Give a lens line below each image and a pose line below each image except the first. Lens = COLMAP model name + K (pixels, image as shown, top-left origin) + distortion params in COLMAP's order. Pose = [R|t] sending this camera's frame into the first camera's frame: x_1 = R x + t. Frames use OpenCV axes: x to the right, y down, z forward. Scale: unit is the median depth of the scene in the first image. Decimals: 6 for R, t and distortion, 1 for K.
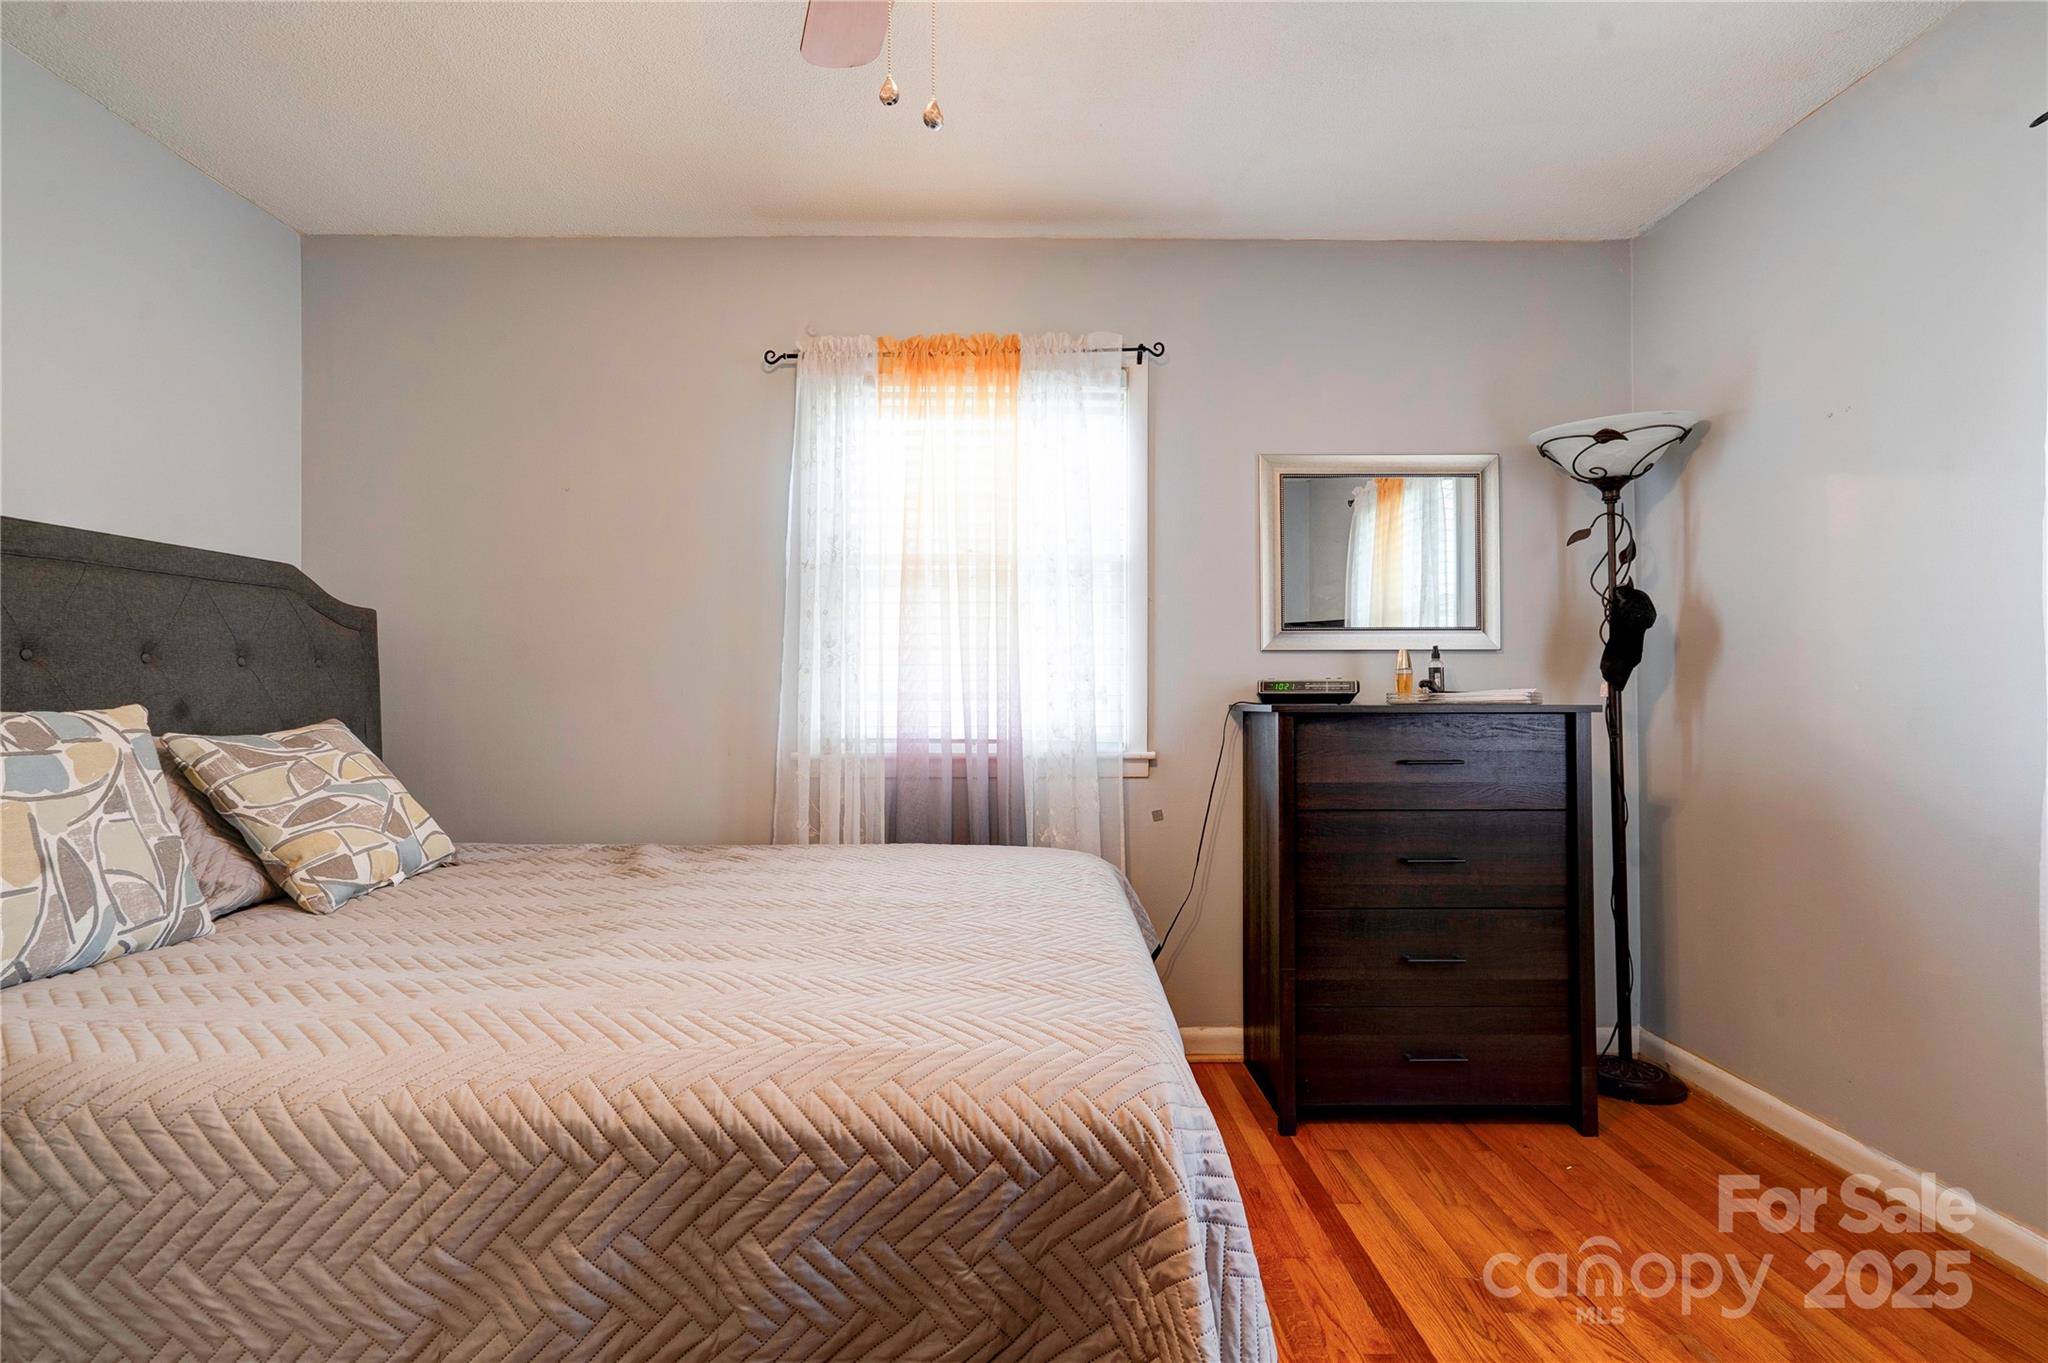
lens RADIAL K [[942.8, 0, 1010.1], [0, 942.8, 673.9], [0, 0, 1]] dist [0.013625, 0.000673]
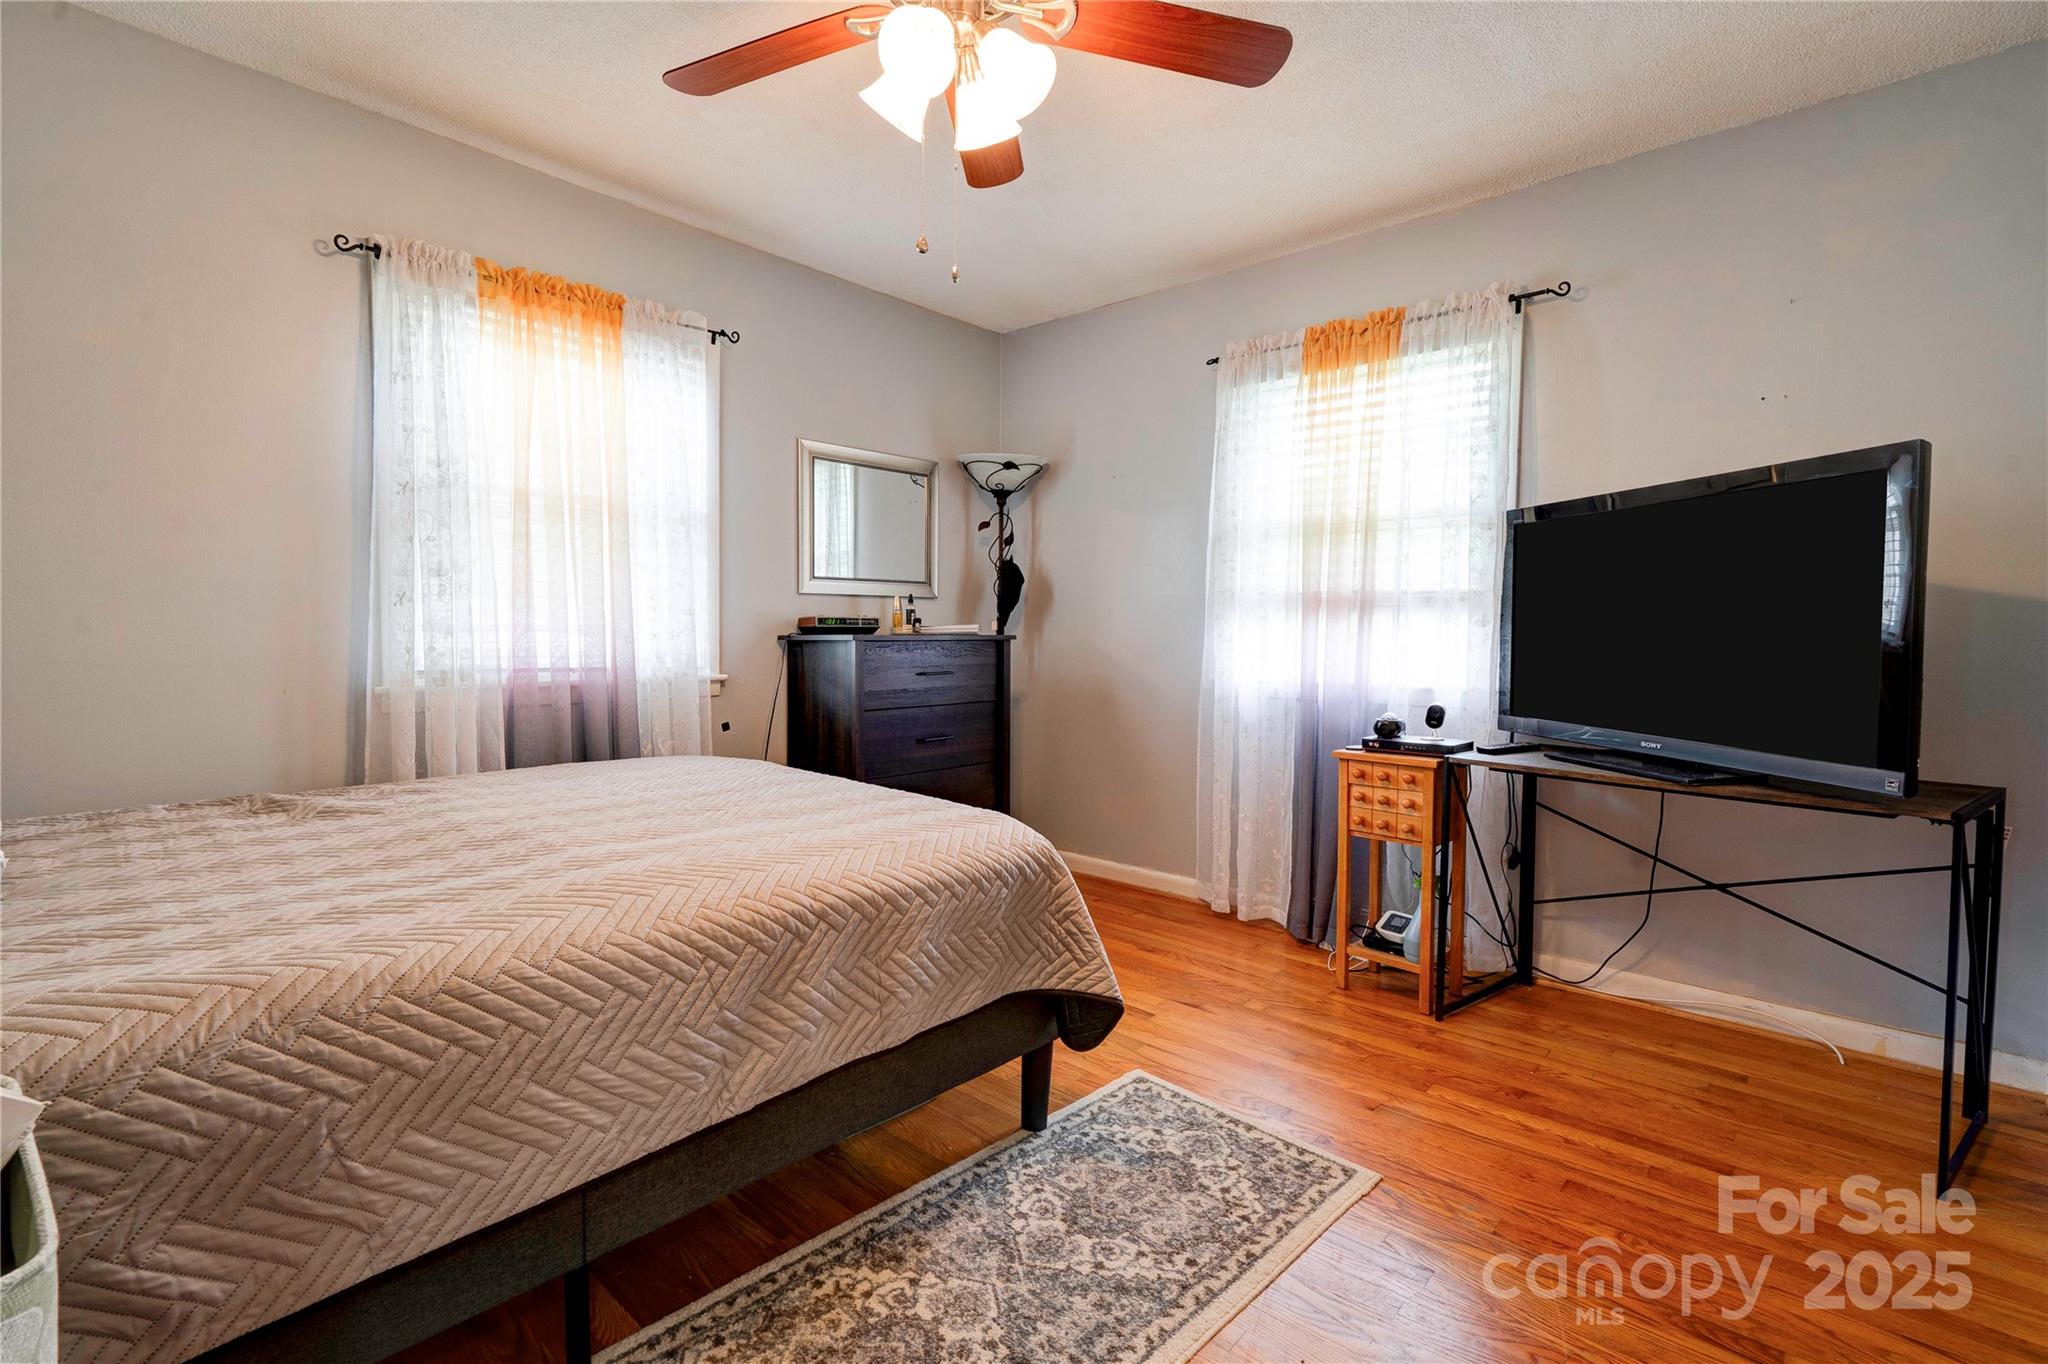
lens RADIAL K [[942.8, 0, 1010.1], [0, 942.8, 674.4], [0, 0, 1]] dist [0.013625, 0.000673]
pose [[0.684806, -0.030777, 0.728075, -0.543254], [-0.020360, 0.997910, 0.061333, 0.001528], [-0.728441, -0.056824, 0.682748, -0.102454]]
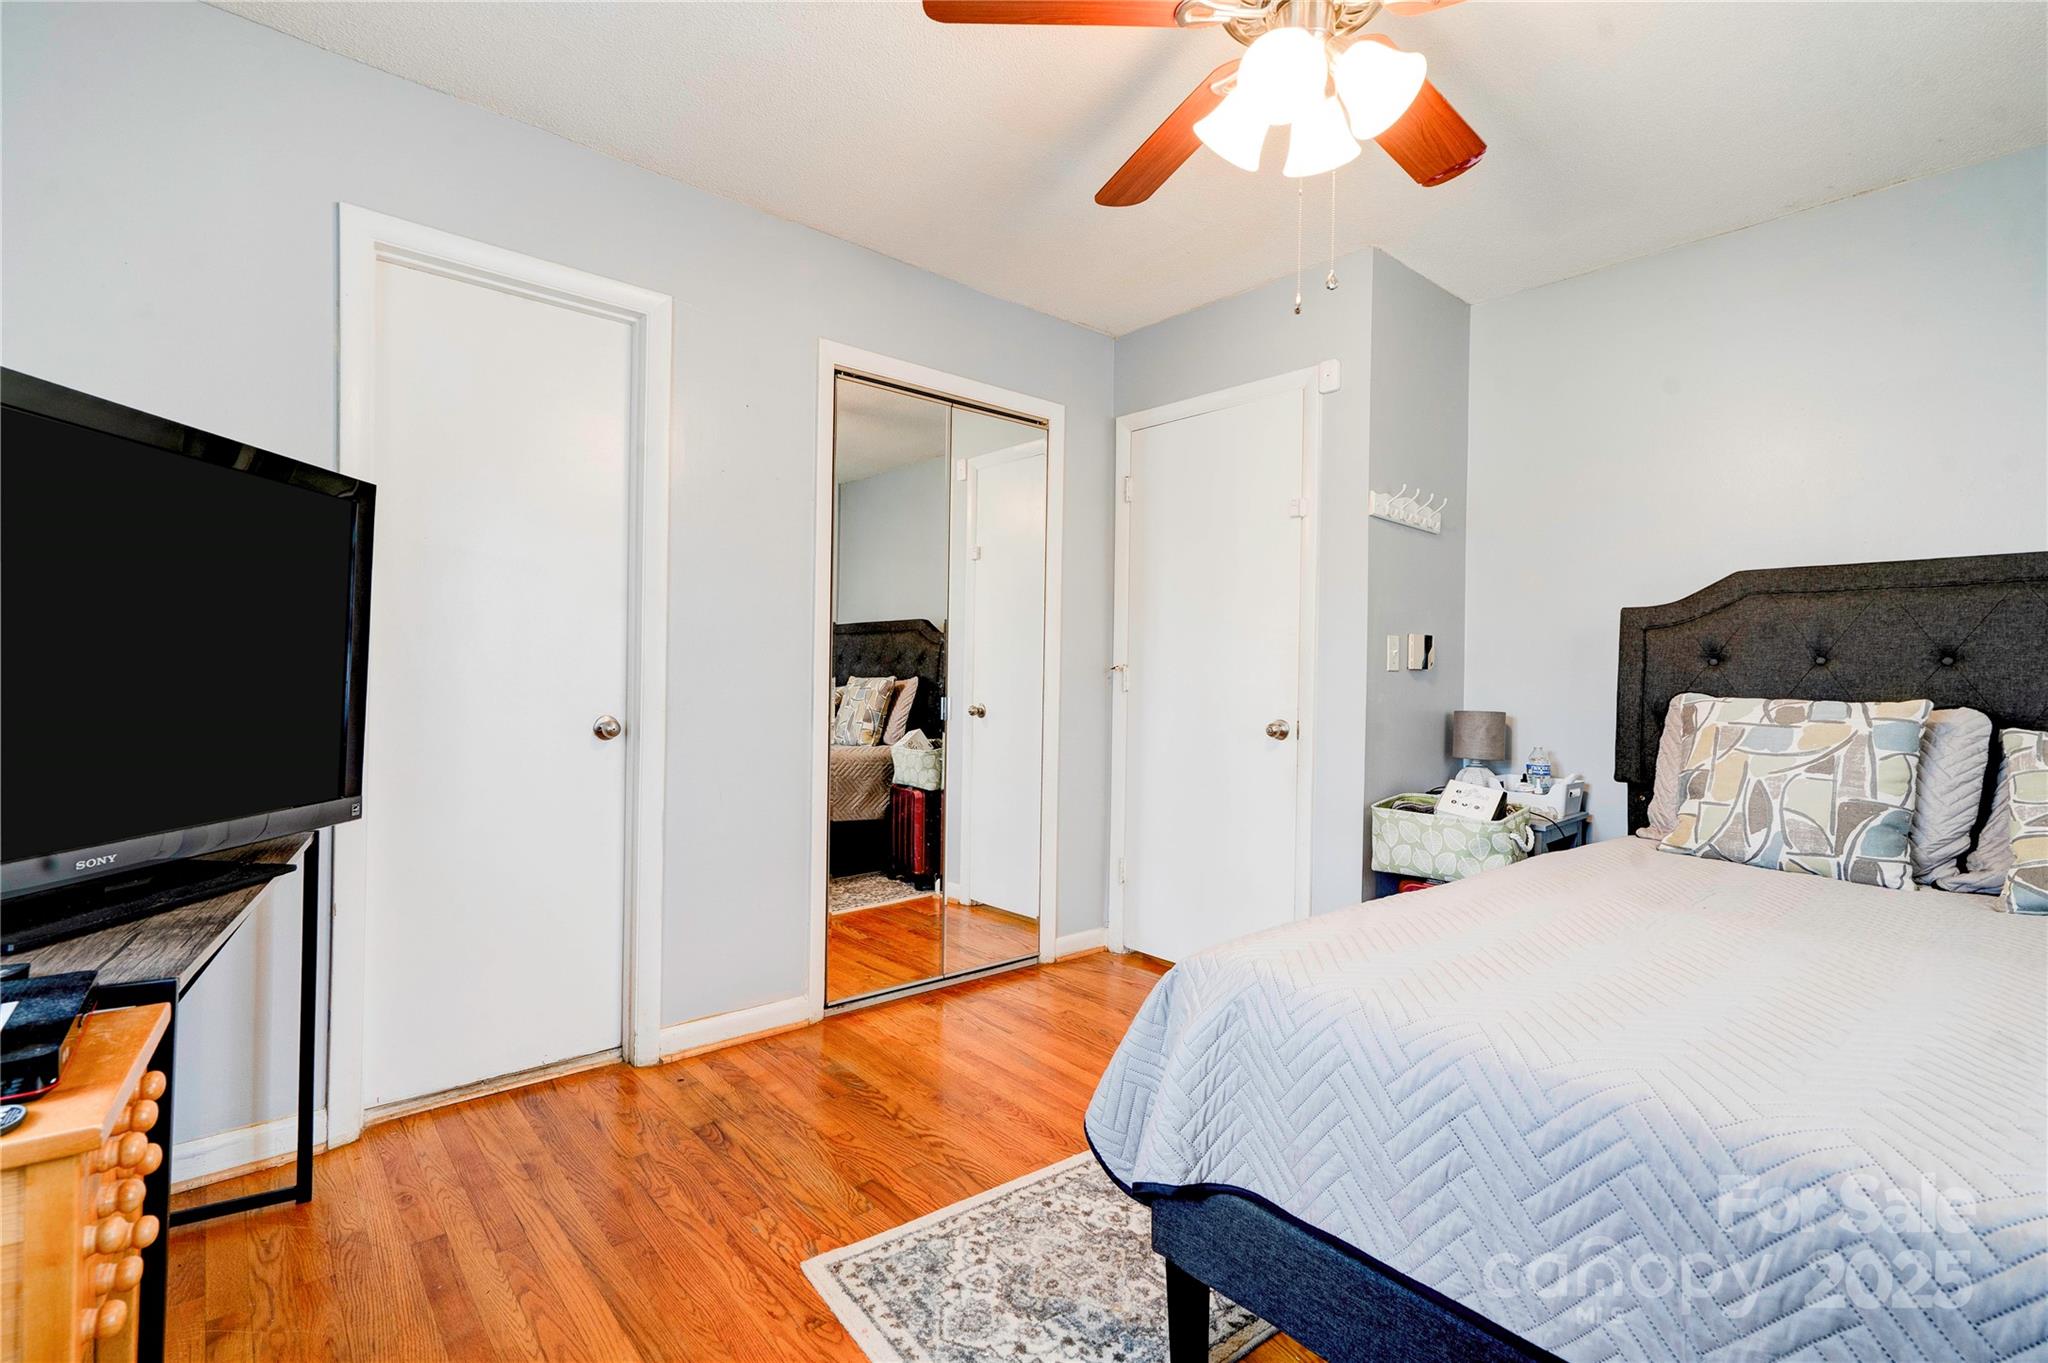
lens RADIAL K [[942.8, 0, 1010.1], [0, 942.8, 673.9], [0, 0, 1]] dist [0.013625, 0.000673]
pose [[-0.768599, -0.012189, -0.639615, 0.551534], [-0.007998, 0.999923, -0.009445, 0.013444], [0.639681, -0.002144, -0.768637, 0.826618]]
